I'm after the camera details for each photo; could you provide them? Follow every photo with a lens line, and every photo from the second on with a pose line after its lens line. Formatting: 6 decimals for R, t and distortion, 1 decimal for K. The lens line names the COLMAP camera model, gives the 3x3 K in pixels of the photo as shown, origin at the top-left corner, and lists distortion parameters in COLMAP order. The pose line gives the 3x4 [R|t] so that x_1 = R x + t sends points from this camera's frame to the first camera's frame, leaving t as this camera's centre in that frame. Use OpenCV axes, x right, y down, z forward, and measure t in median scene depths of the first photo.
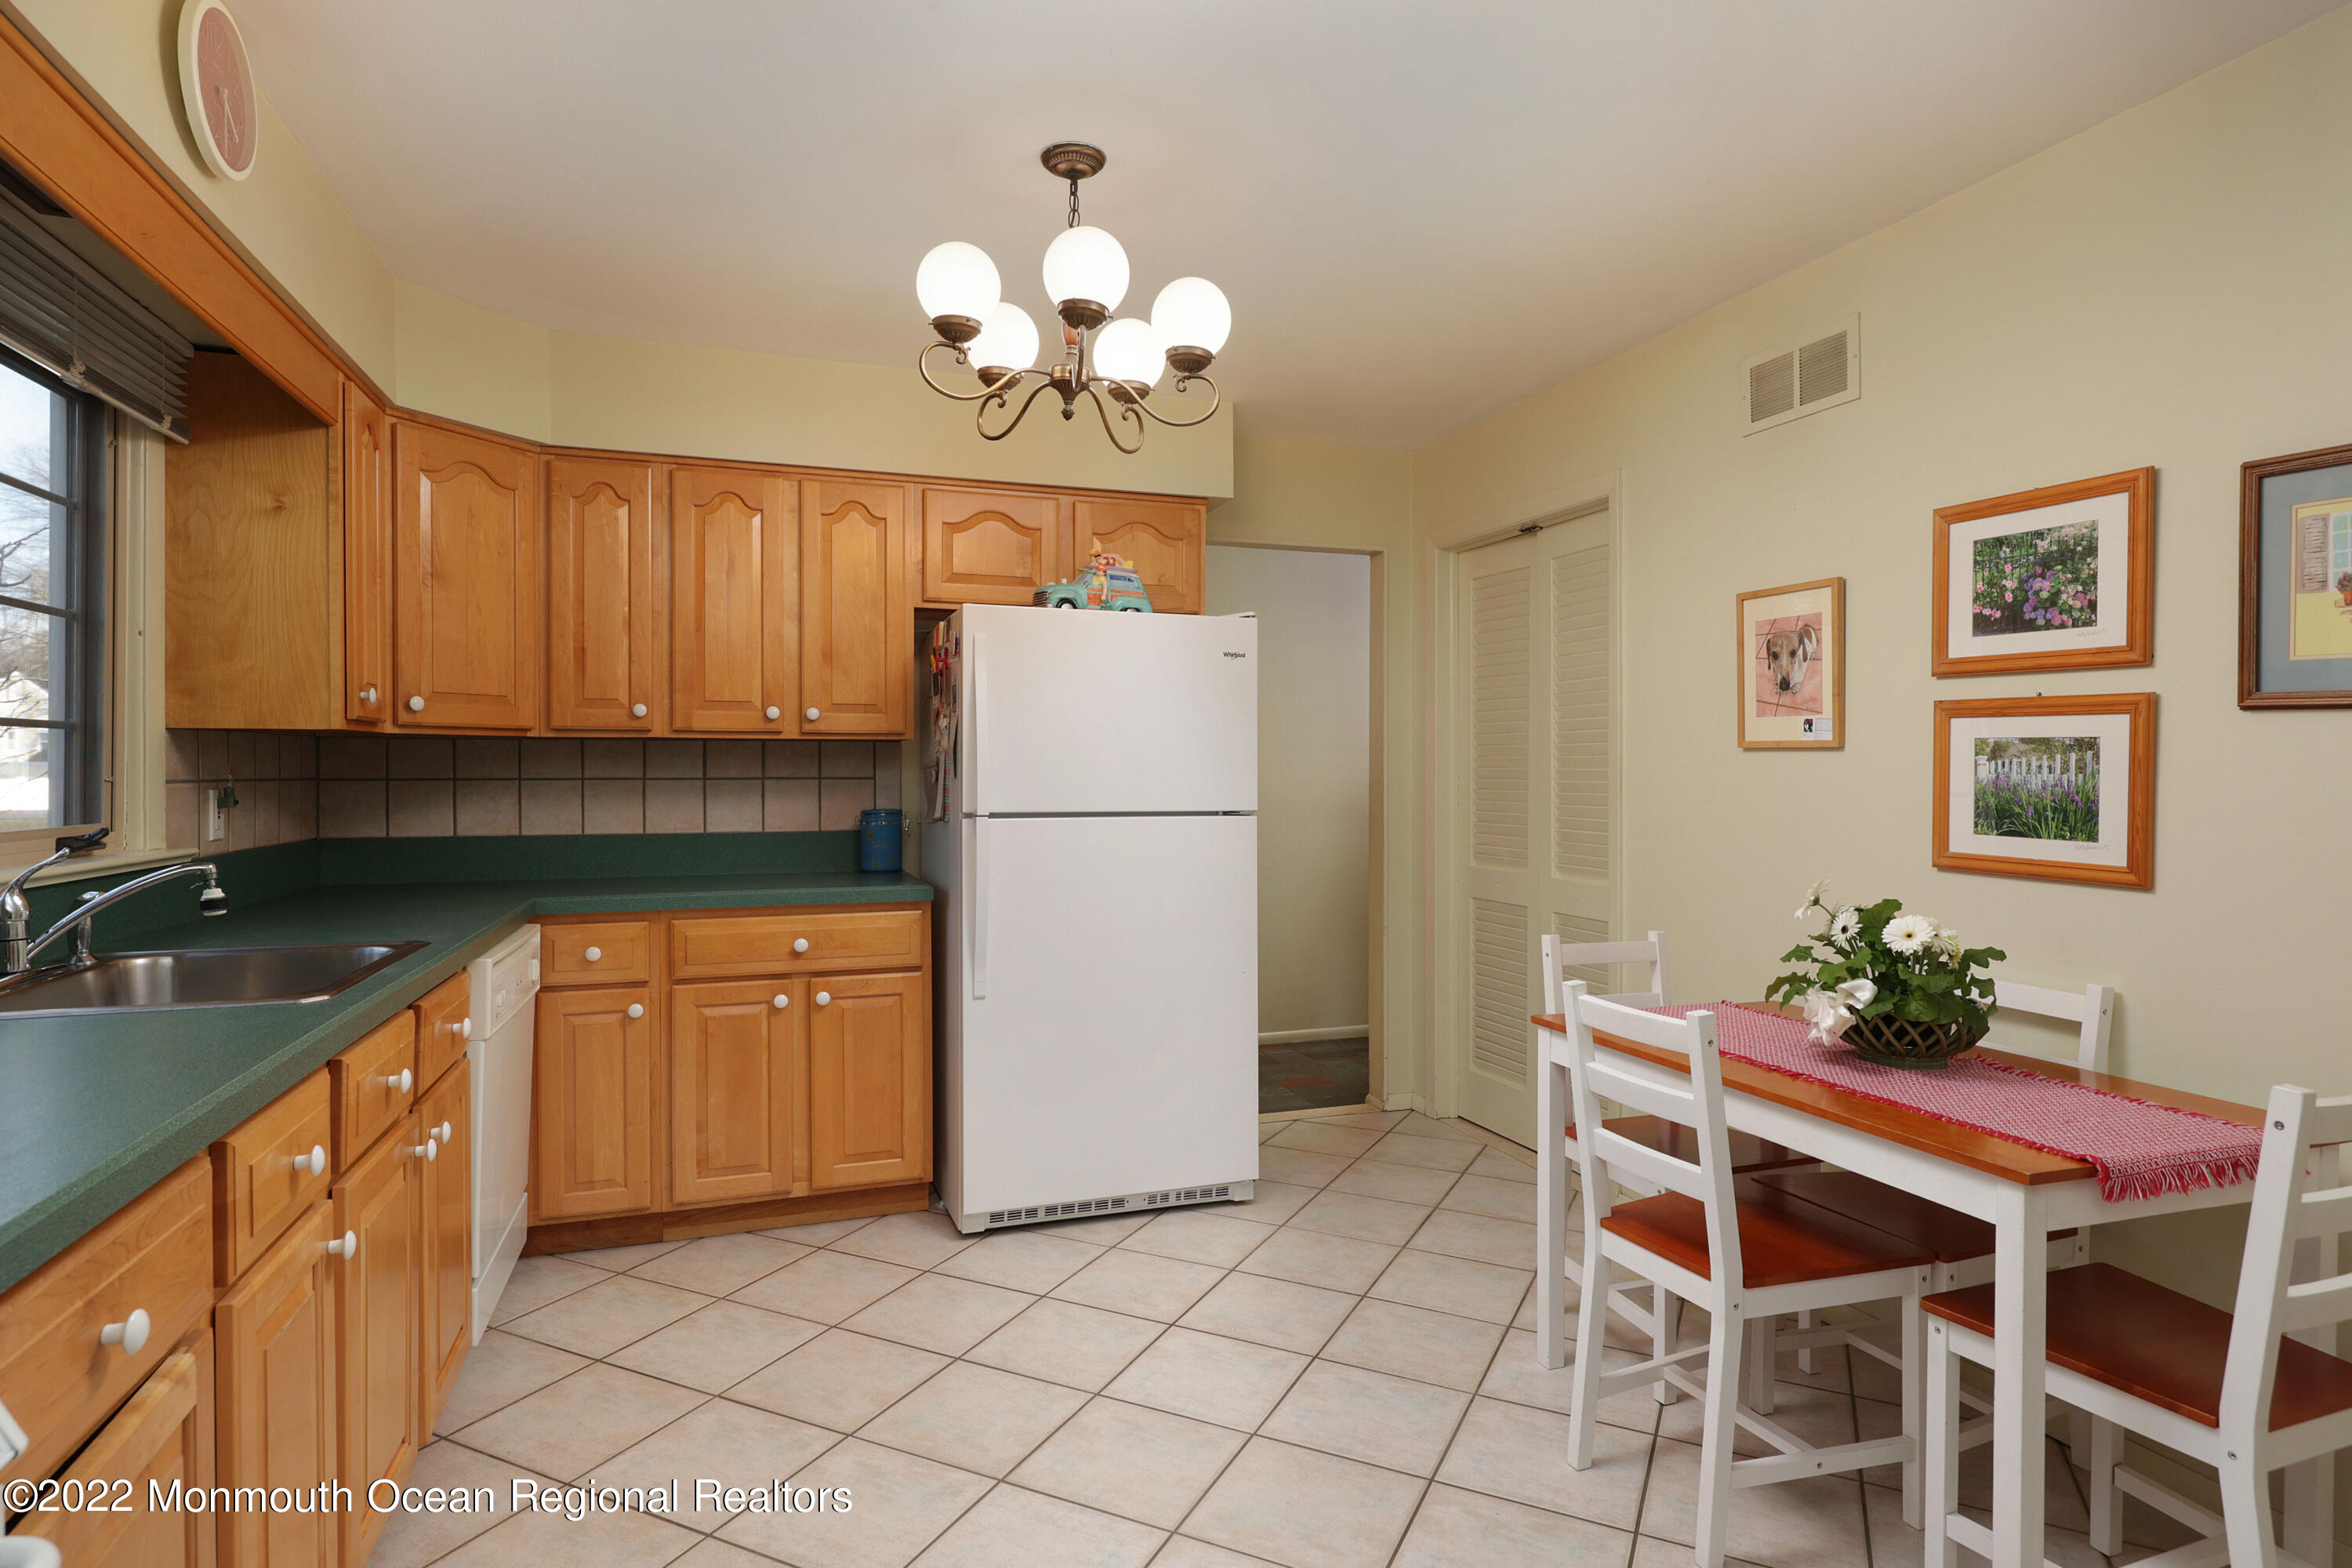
lens RADIAL K [[1276.8, 0, 1177.6], [0, 1276.8, 773.0], [0, 0, 1]] dist [0.000333, 0.000259]
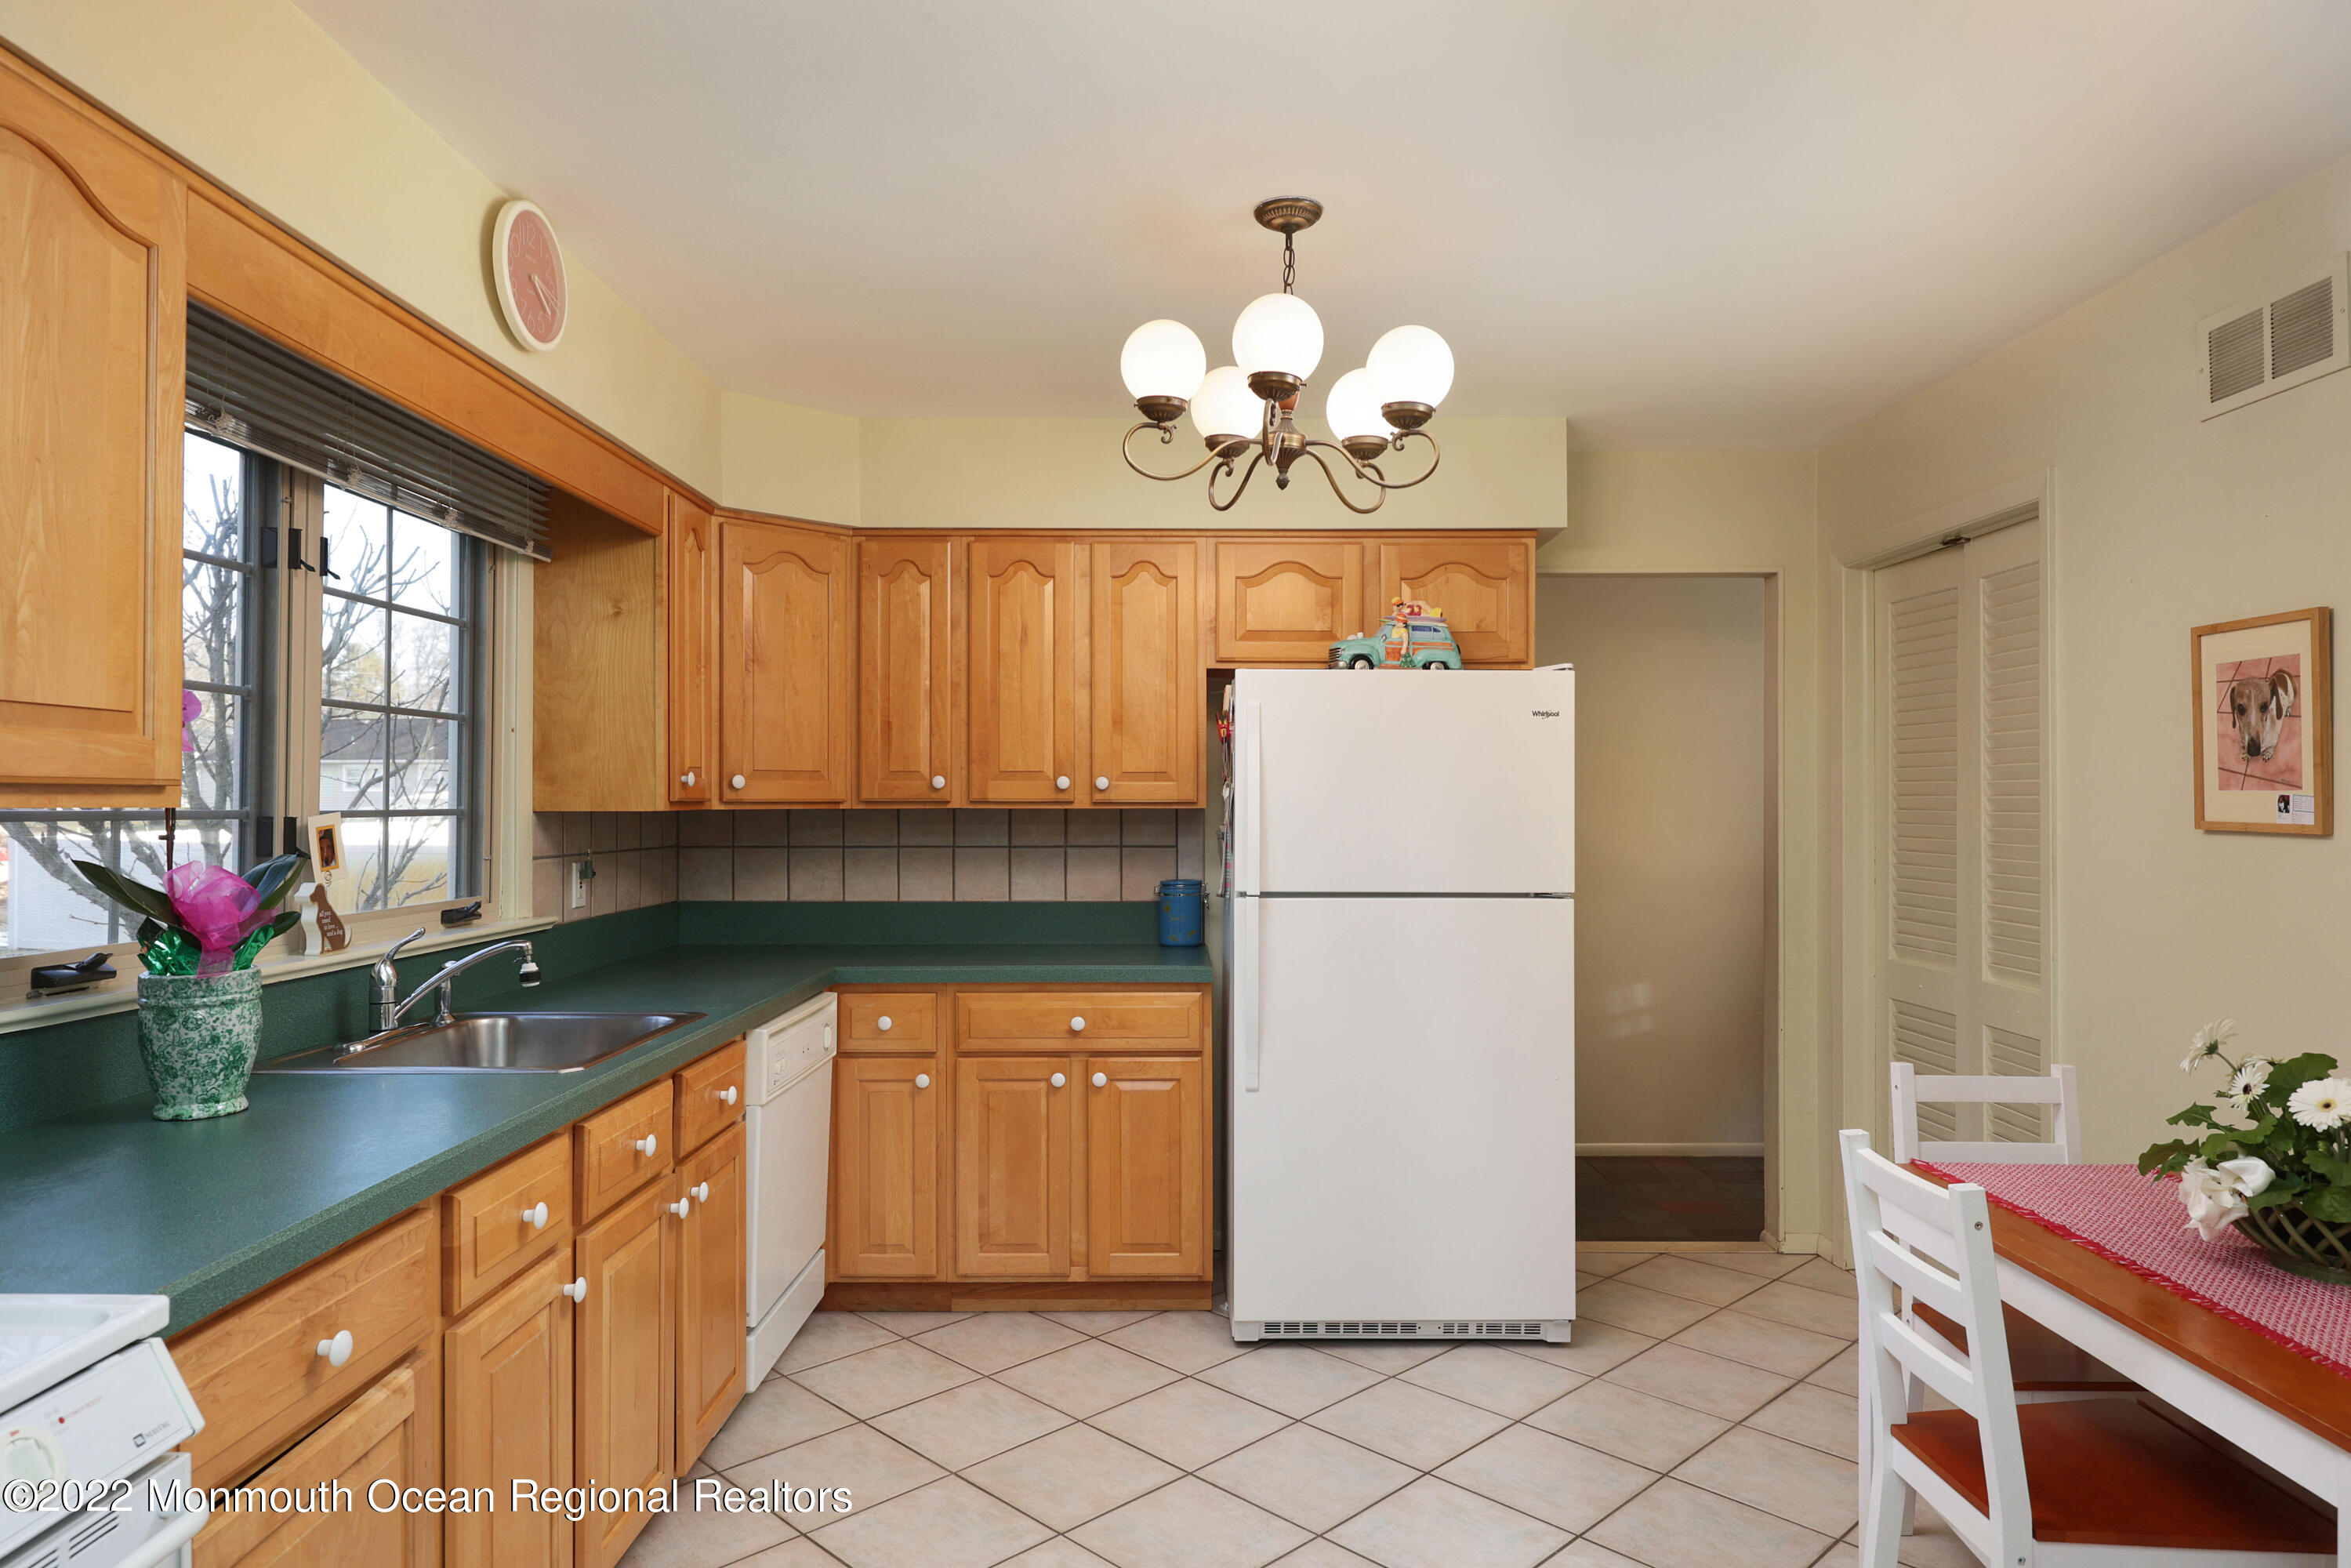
lens RADIAL K [[1461.7, 0, 1168.1], [0, 1461.7, 787.3], [0, 0, 1]] dist [0.001867, 0.007717]
pose [[0.940087, -0.004359, -0.340906, 0.163307], [0.000879, 0.999946, -0.010359, -0.036932], [0.340933, 0.009439, 0.940040, -0.032615]]
